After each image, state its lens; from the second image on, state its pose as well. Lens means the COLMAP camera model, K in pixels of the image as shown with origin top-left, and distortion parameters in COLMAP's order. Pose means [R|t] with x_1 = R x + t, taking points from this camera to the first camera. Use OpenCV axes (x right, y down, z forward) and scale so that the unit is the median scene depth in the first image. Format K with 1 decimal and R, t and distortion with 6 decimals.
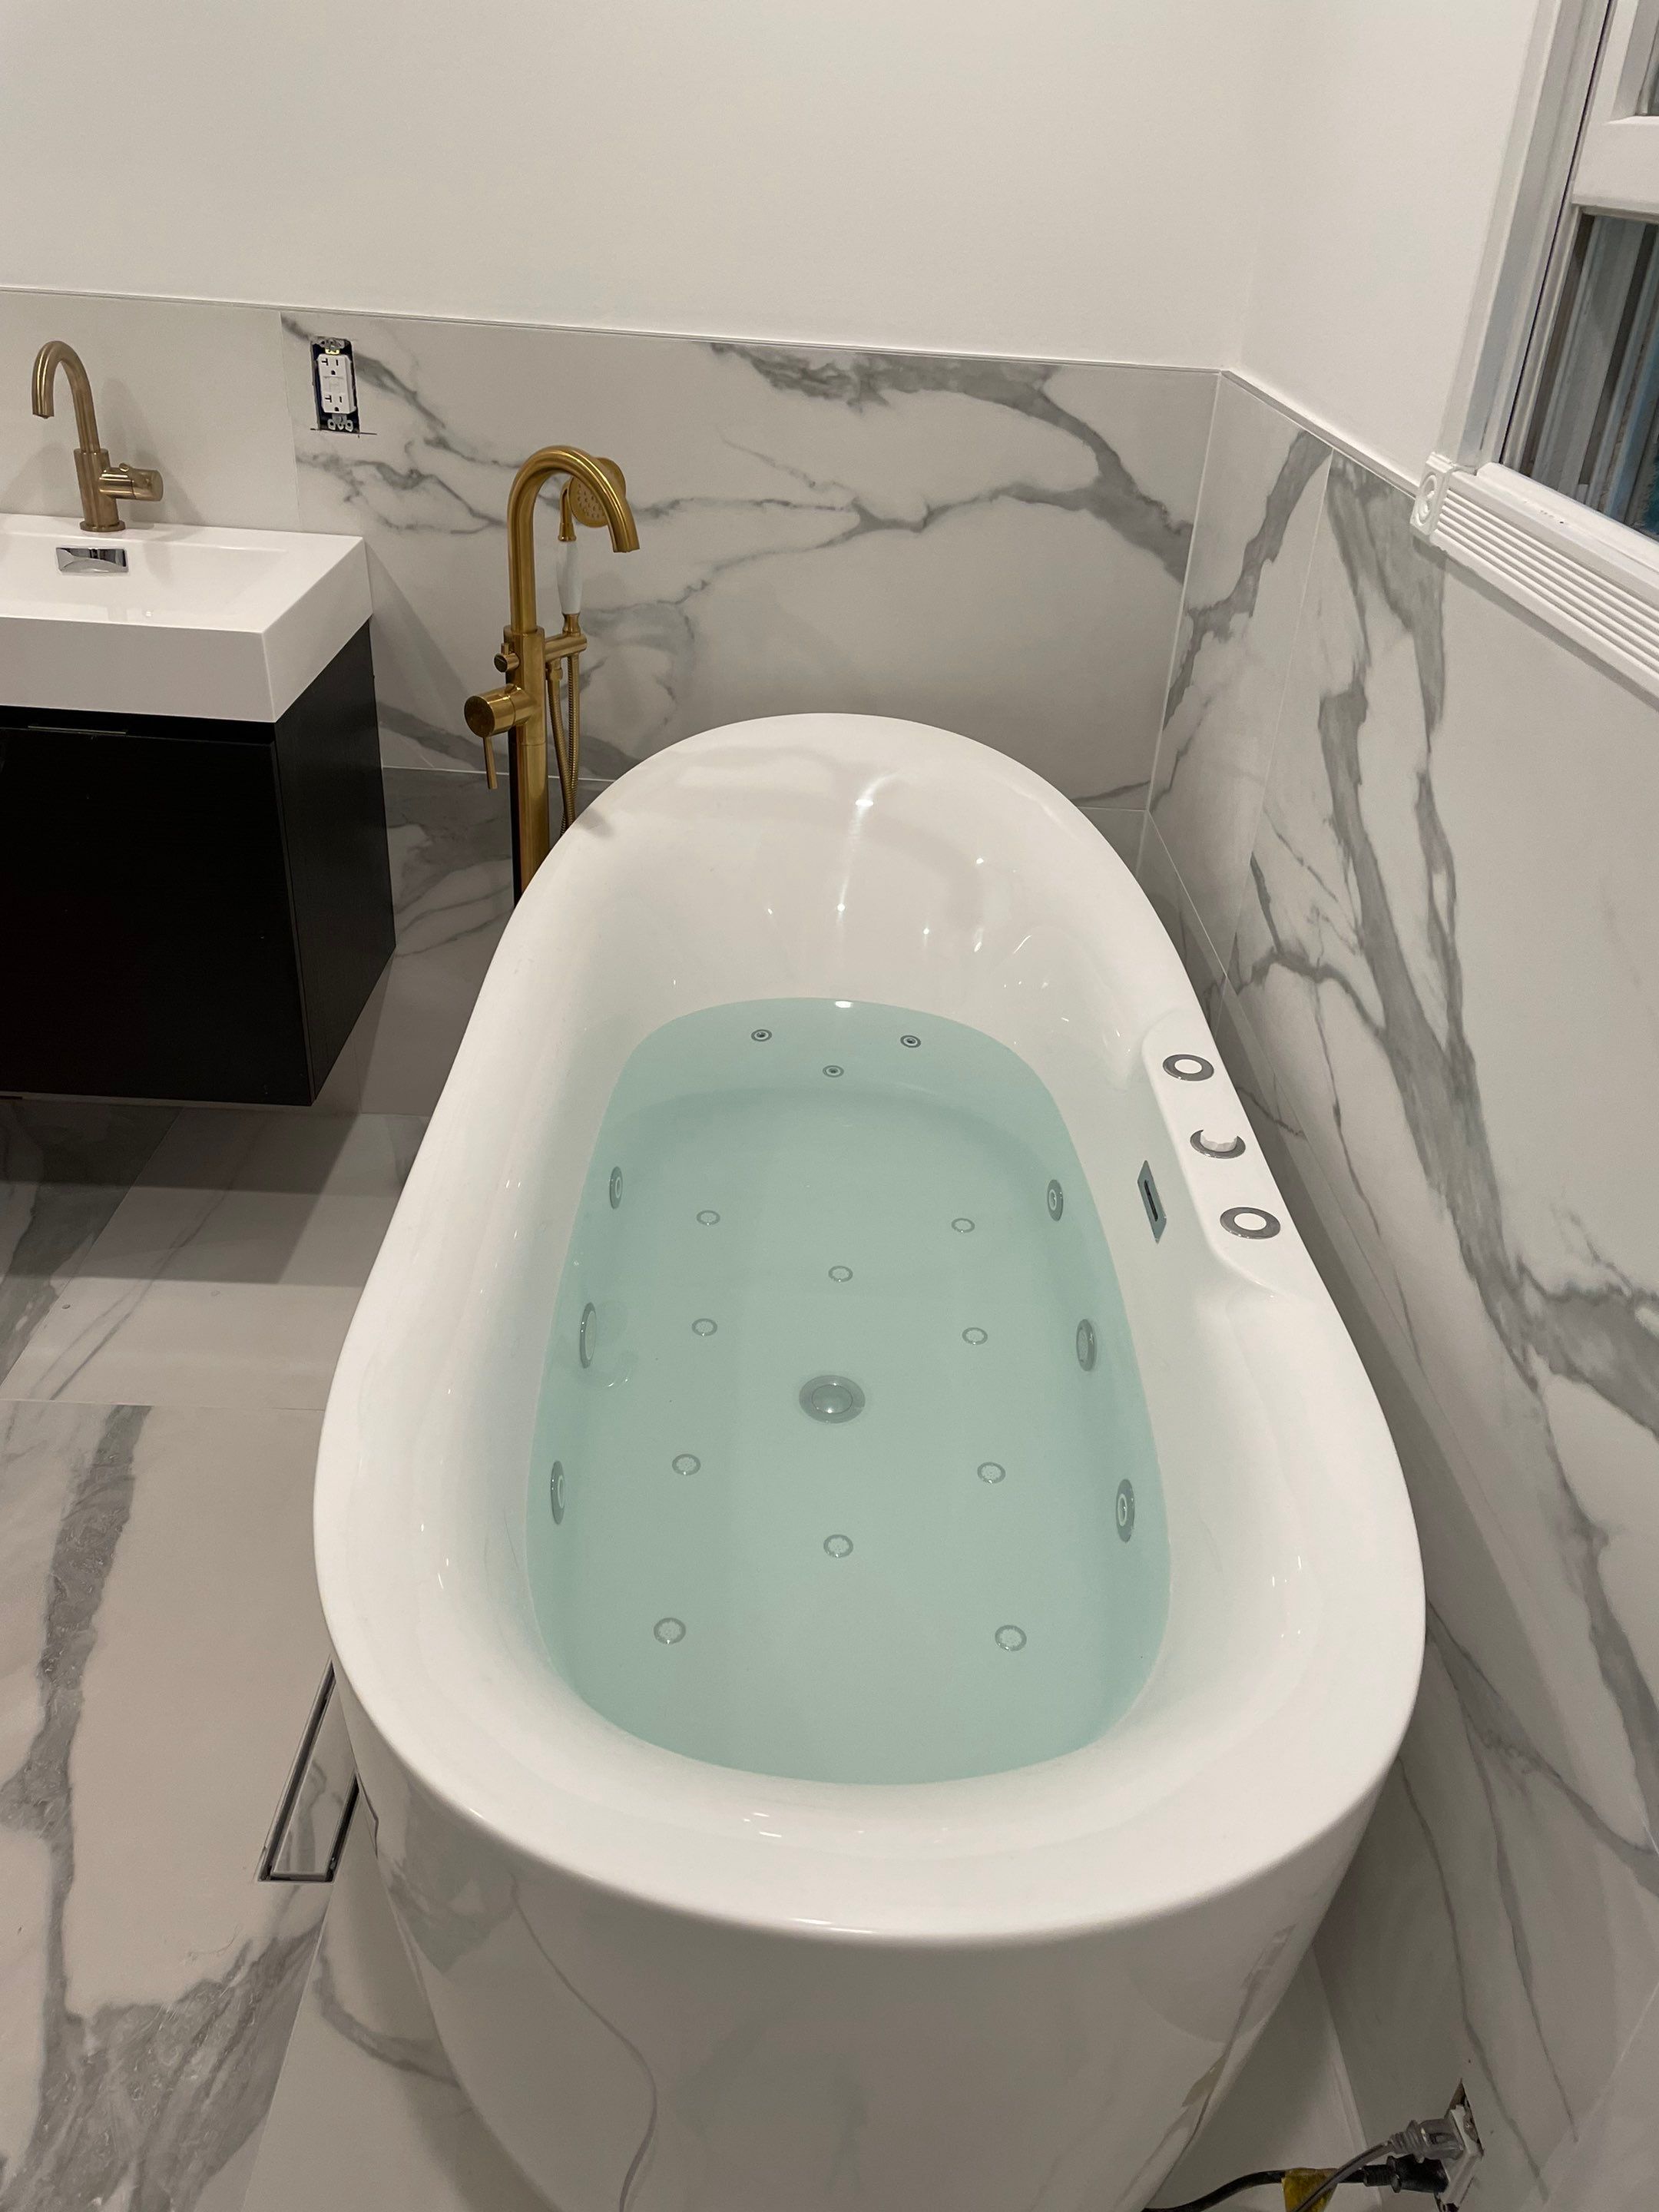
lens RADIAL K [[1693.4, 0, 830.4], [0, 1693.4, 1091.6], [0, 0, 1]] dist [0.076337, -0.109213]
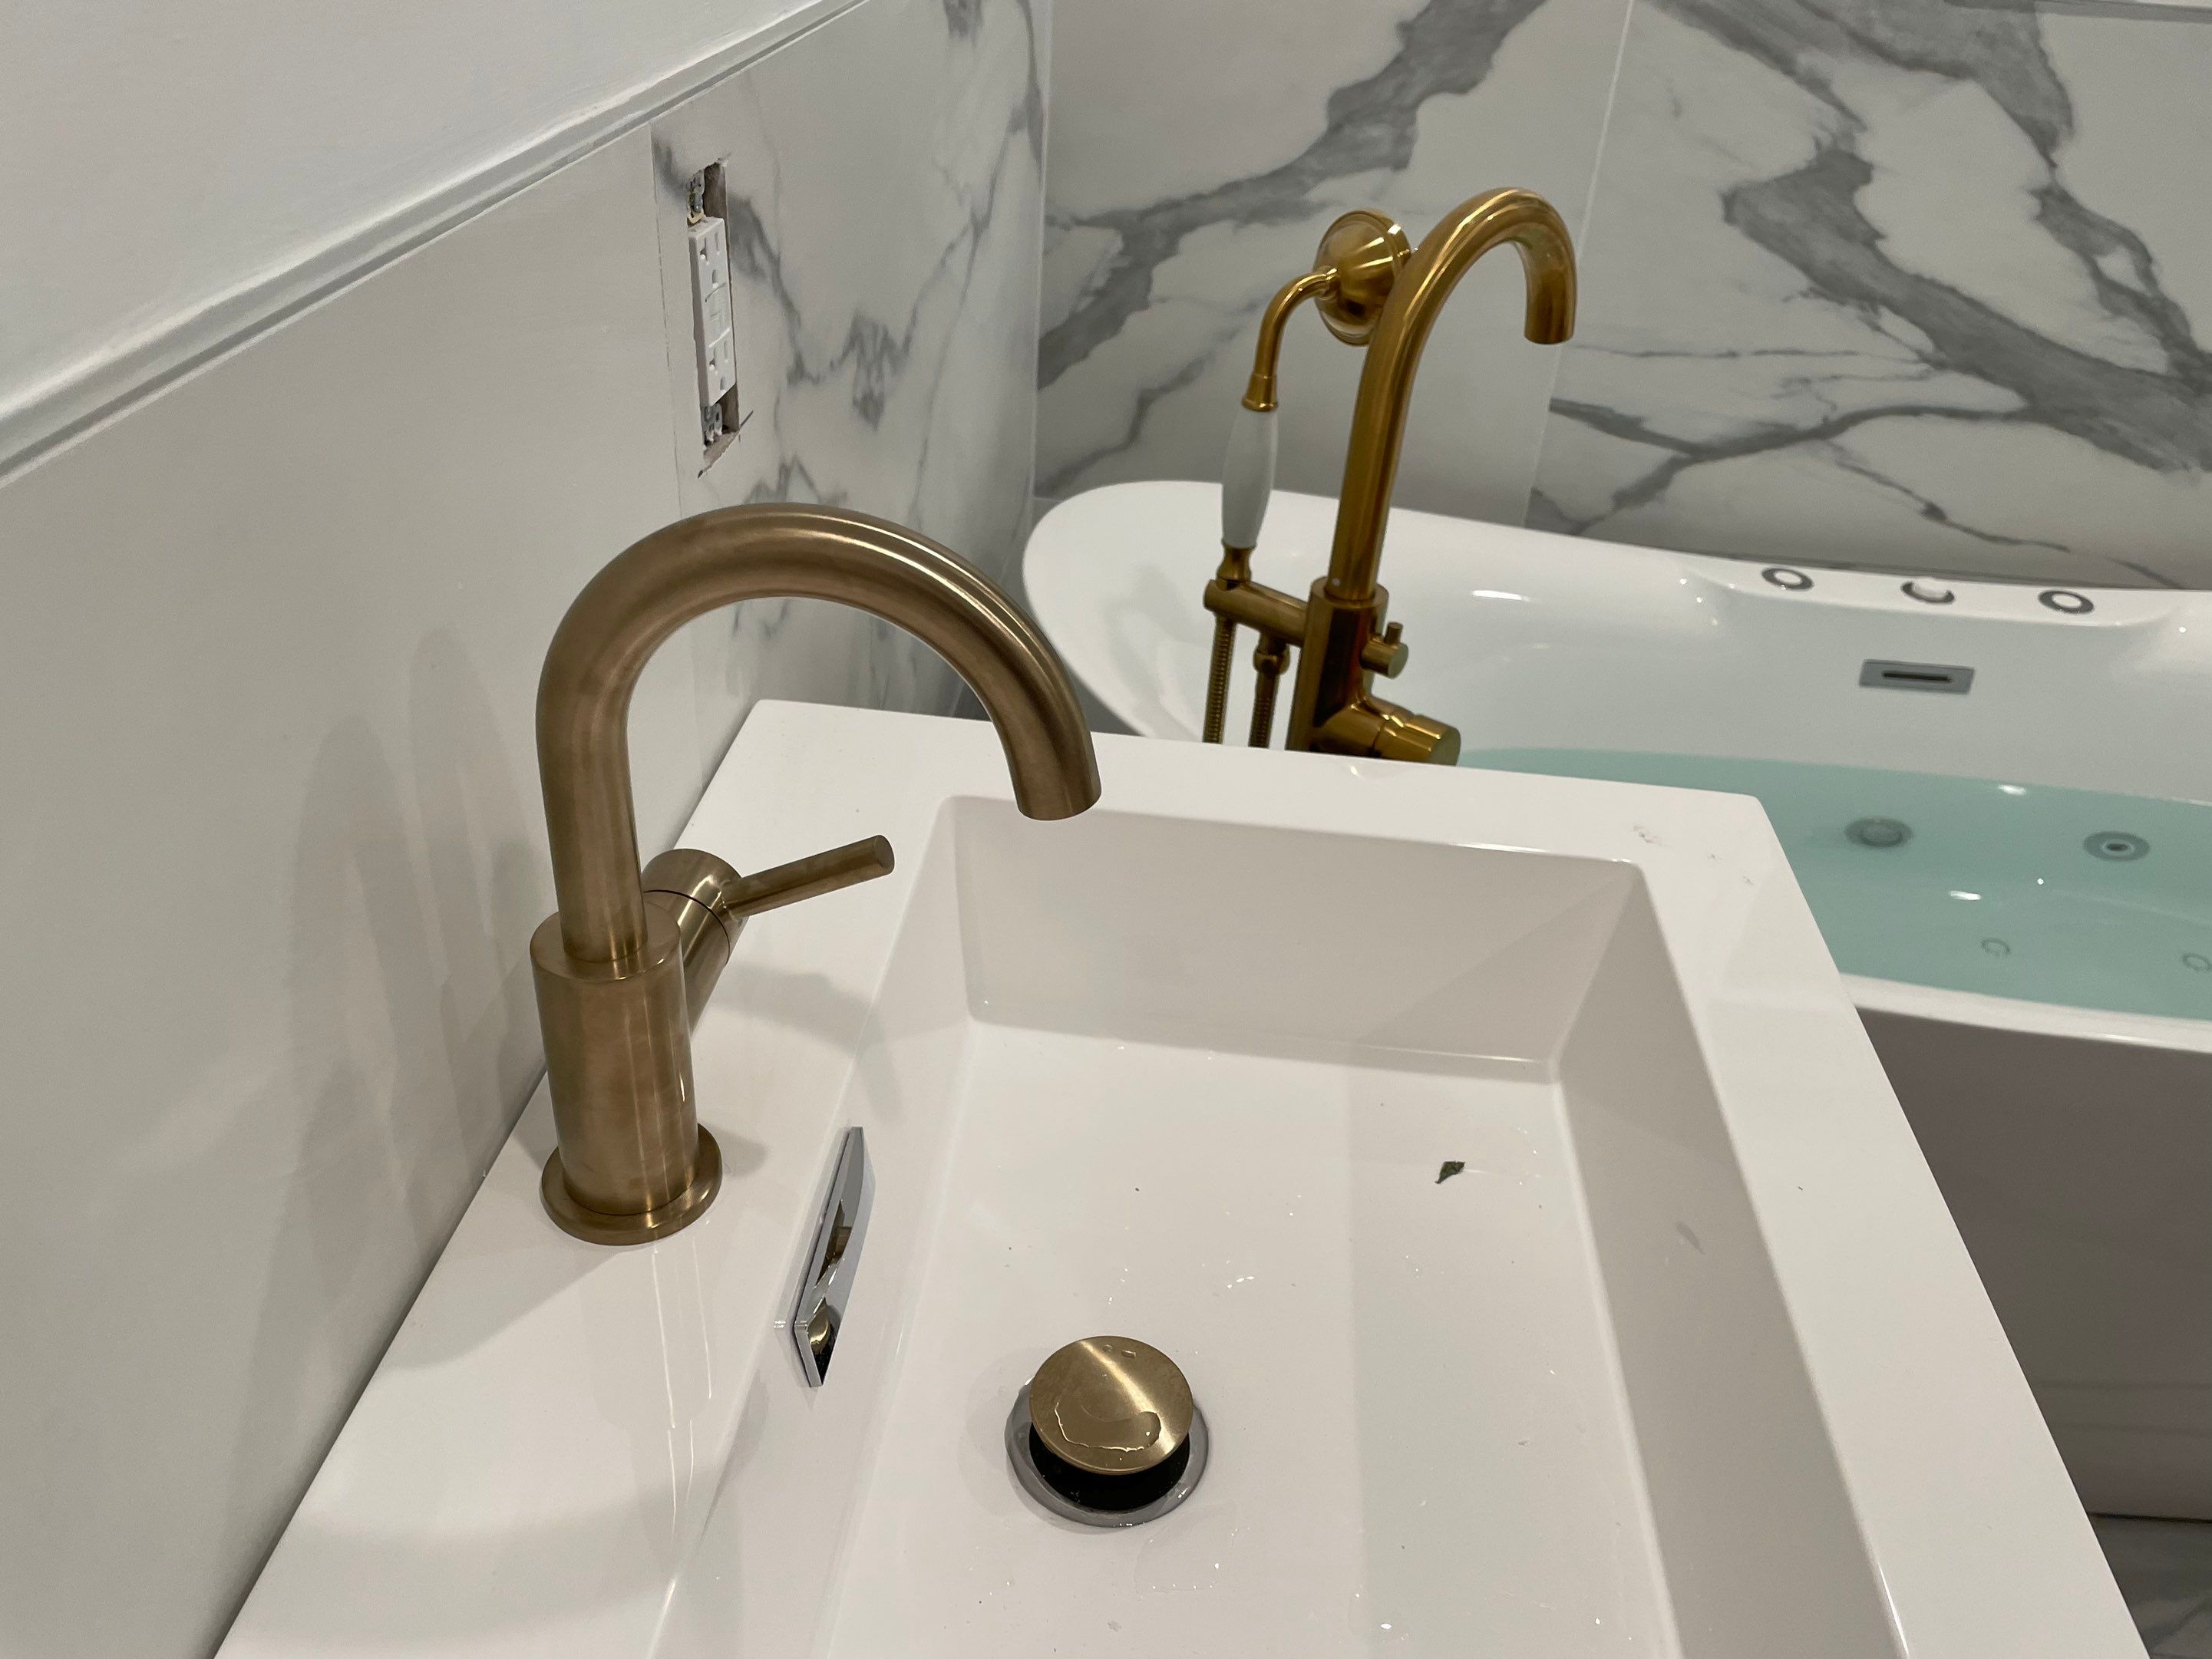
lens RADIAL K [[1693.2, 0, 1101.7], [0, 1693.2, 843.9], [0, 0, 1]] dist [0.076337, -0.109213]
pose [[0.094692, -0.580089, 0.809030, -0.603241], [0.450882, 0.749539, 0.484660, -0.465043], [-0.887546, 0.318884, 0.332527, 0.872091]]
